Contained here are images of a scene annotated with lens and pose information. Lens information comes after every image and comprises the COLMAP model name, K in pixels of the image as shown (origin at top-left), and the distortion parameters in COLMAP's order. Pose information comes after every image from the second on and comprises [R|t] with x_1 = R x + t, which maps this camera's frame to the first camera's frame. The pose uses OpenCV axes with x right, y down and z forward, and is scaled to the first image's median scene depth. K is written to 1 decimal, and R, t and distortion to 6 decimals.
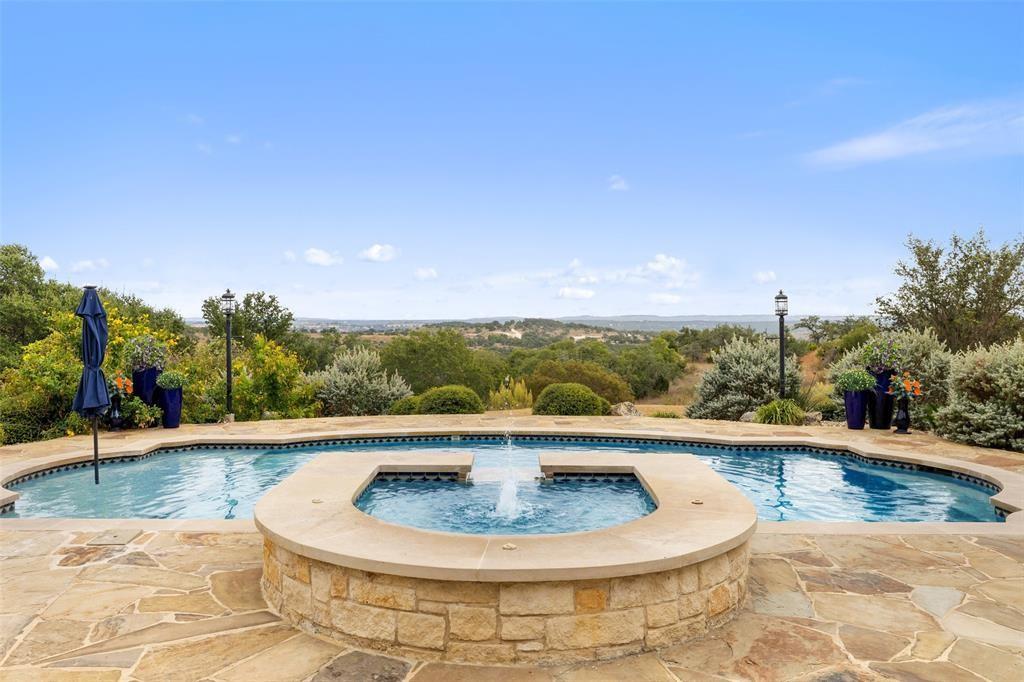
lens RADIAL K [[810.9, 0, 512.0], [0, 810.9, 341.0], [0, 0, 1]] dist [0.010554, 0.003662]
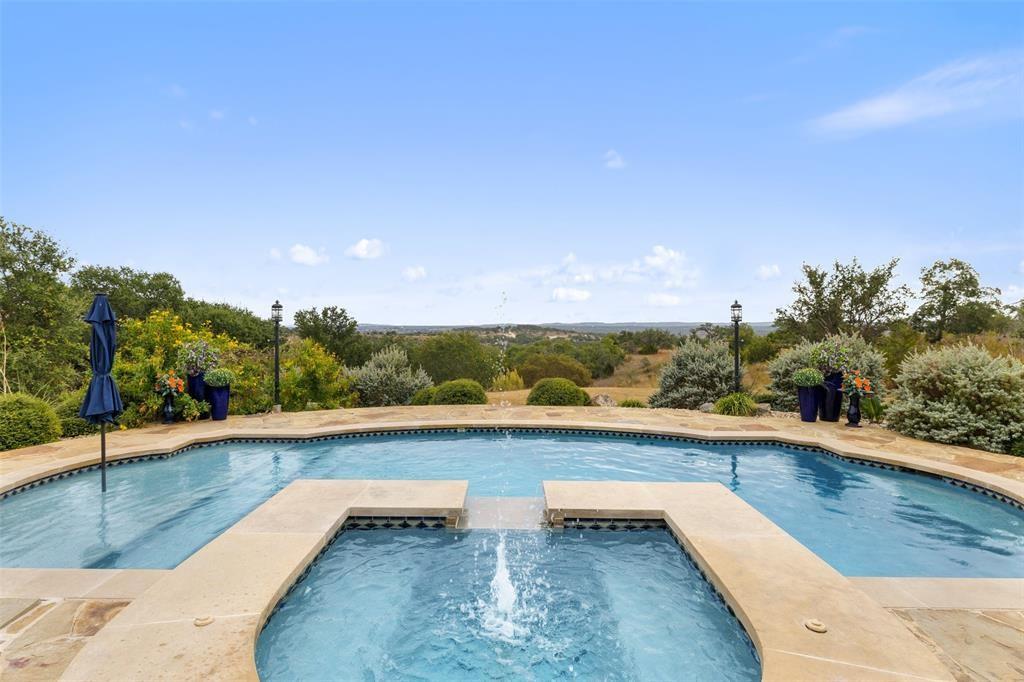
lens RADIAL K [[518.7, 0, 500.5], [0, 518.7, 420.9], [0, 0, 1]] dist [0.000906, 0.000722]
pose [[0.999858, 0.001566, -0.016781, -0.001560], [0.001053, 0.987916, 0.154985, -0.006112], [0.016821, -0.154981, 0.987774, 0.231452]]
